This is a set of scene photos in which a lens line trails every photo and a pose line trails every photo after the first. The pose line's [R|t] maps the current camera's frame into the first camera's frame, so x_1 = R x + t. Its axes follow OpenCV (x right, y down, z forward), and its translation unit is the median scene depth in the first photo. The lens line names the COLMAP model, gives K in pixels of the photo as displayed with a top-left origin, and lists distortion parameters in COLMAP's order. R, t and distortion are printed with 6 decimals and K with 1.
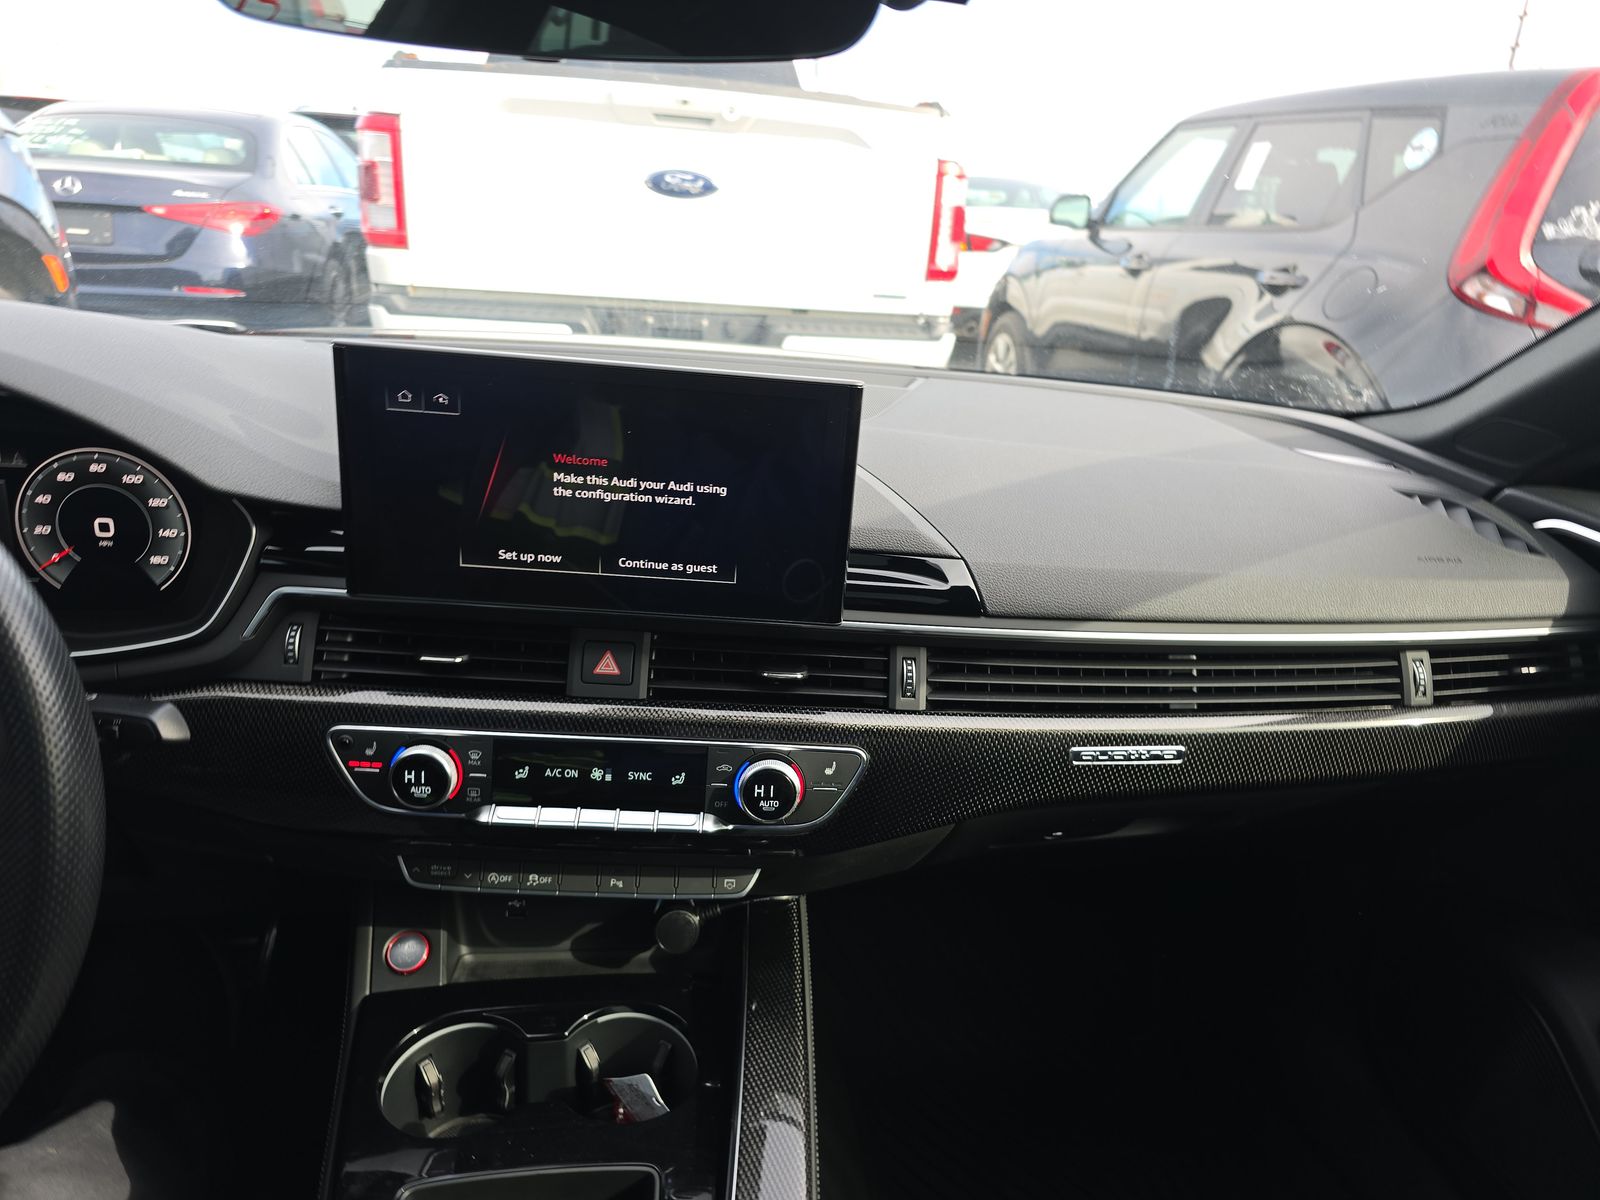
lens RADIAL K [[1066.5, 0, 807.4], [0, 1066.5, 611.7], [0, 0, 1]] dist [0.013557, -0.007670]
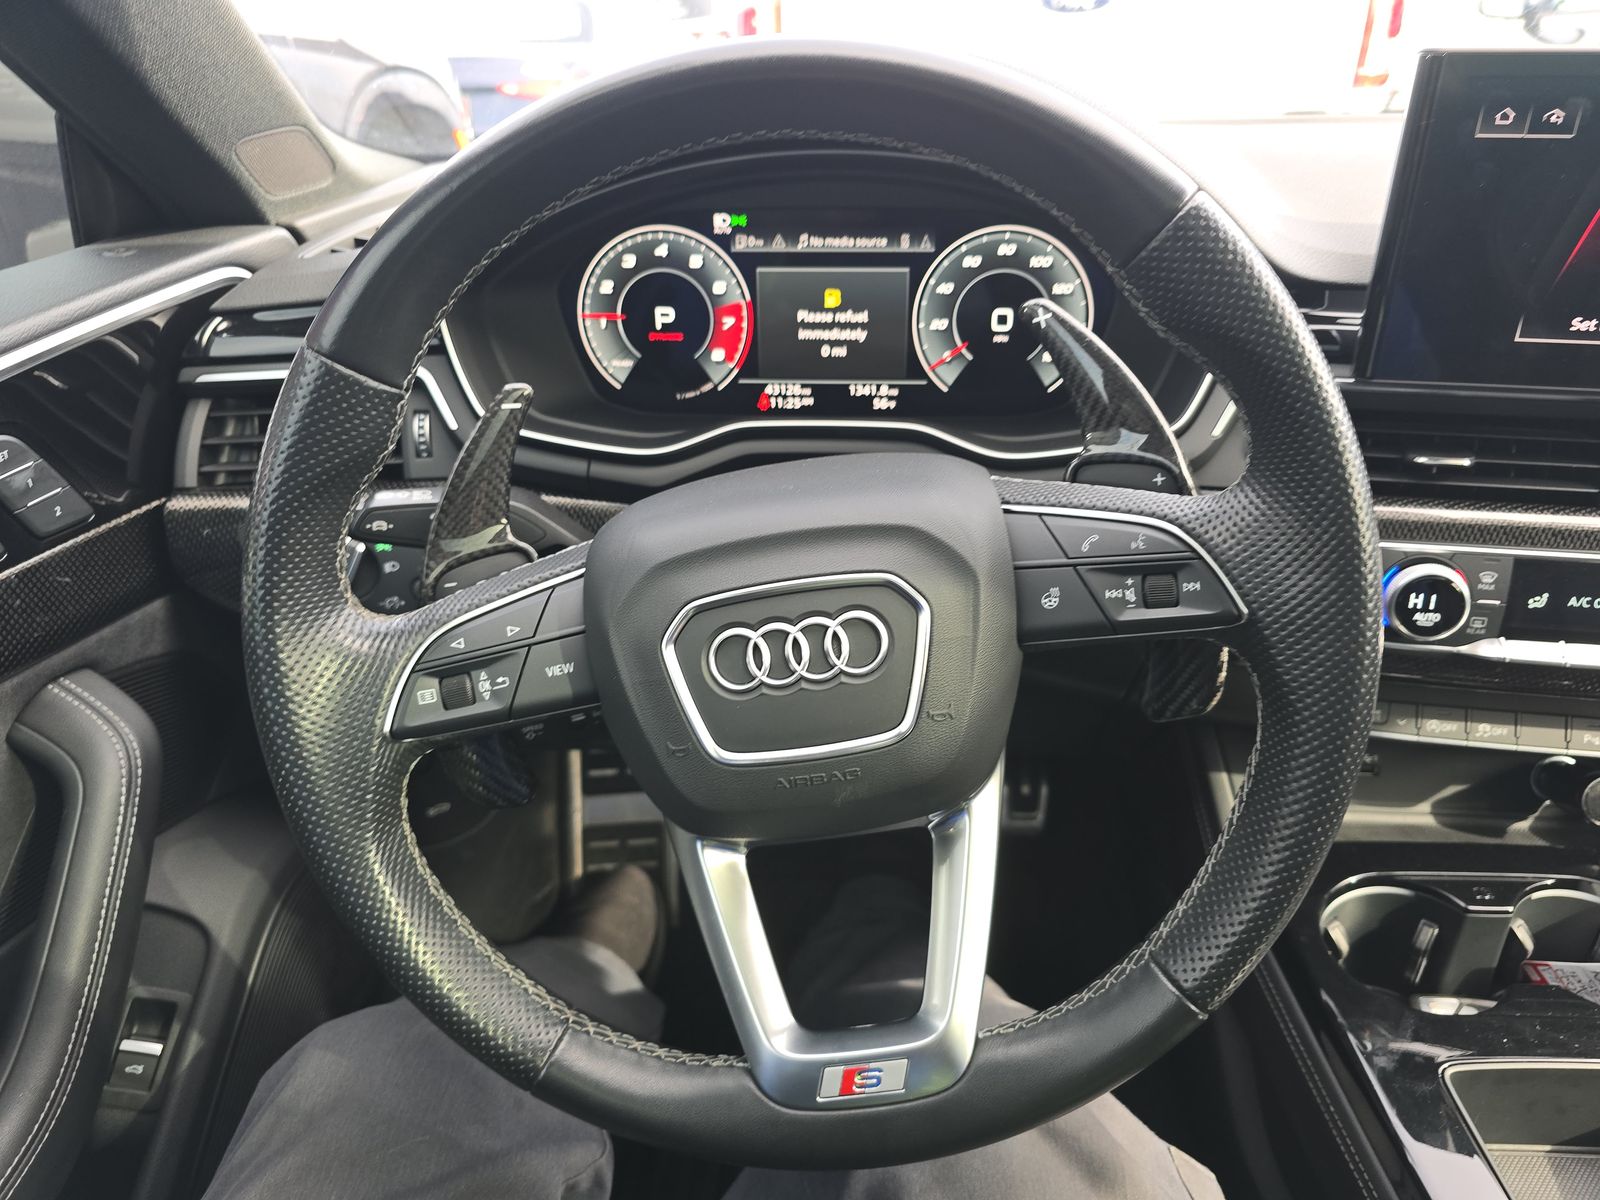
lens RADIAL K [[1066.5, 0, 821.8], [0, 1066.5, 606.2], [0, 0, 1]] dist [0.013557, -0.007670]
pose [[0.975899, 0.022246, -0.217084, -0.608660], [0.001714, 0.993979, 0.109561, 0.061668], [0.218214, -0.107293, 0.969985, 0.075949]]
